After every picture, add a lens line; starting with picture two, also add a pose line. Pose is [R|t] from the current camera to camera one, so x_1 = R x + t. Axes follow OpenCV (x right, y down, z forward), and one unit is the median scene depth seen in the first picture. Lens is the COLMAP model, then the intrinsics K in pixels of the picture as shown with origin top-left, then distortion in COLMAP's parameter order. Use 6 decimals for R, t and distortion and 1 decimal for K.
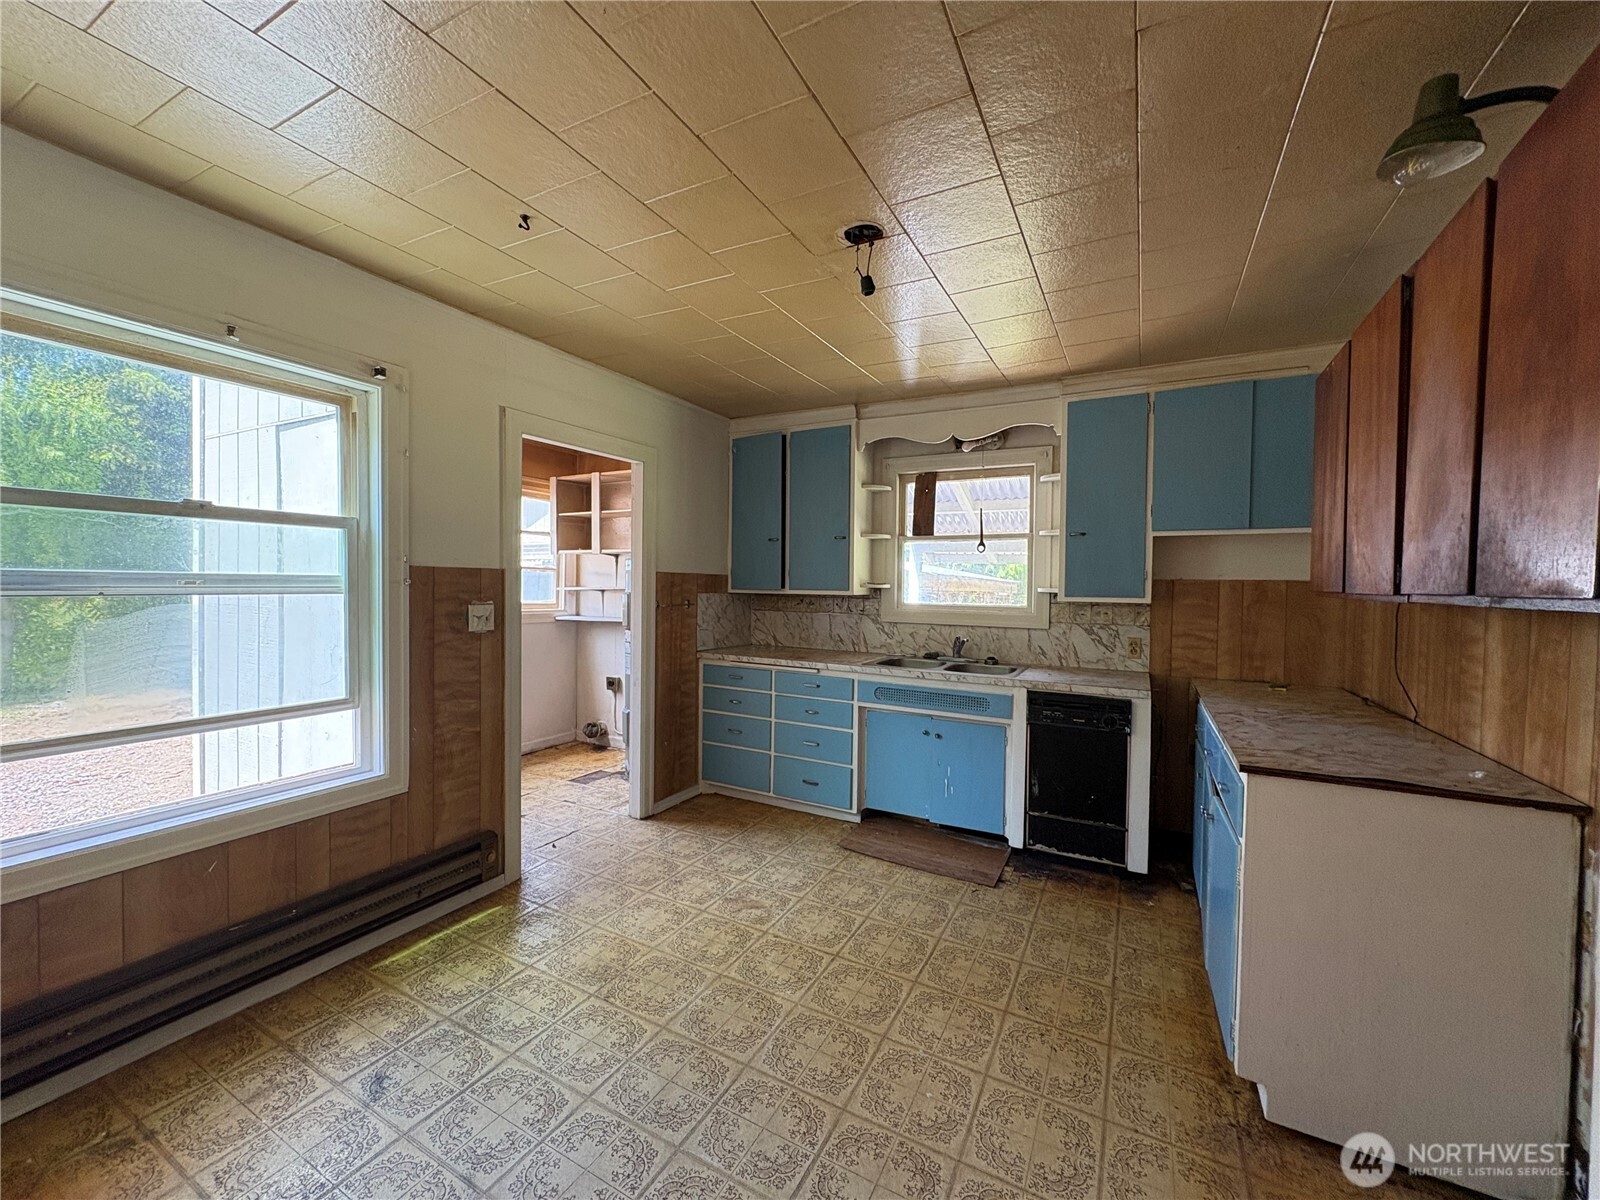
lens RADIAL K [[639.7, 0, 798.5], [0, 639.7, 606.5], [0, 0, 1]] dist [0.001196, -0.000778]
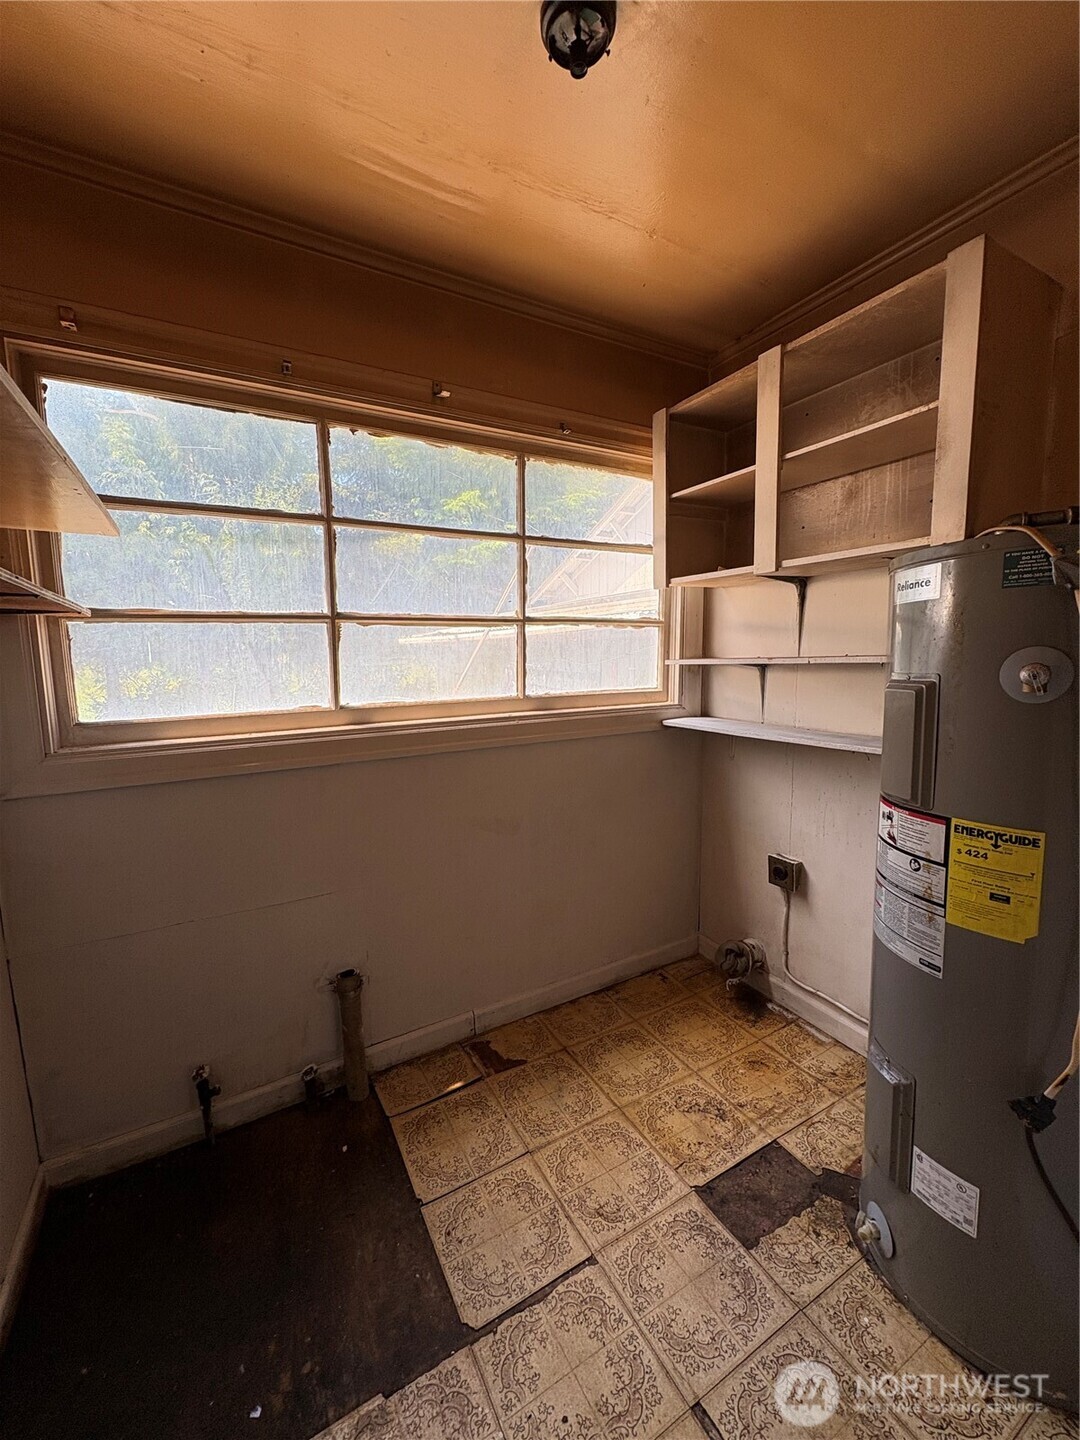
lens RADIAL K [[575.7, 0, 535.5], [0, 575.7, 713.1], [0, 0, 1]] dist [0.001196, -0.000778]
pose [[0.843197, 0.033095, -0.536585, -0.234157], [0.012647, 0.996606, 0.081342, -0.028053], [0.537456, -0.075373, 0.839917, 0.601538]]
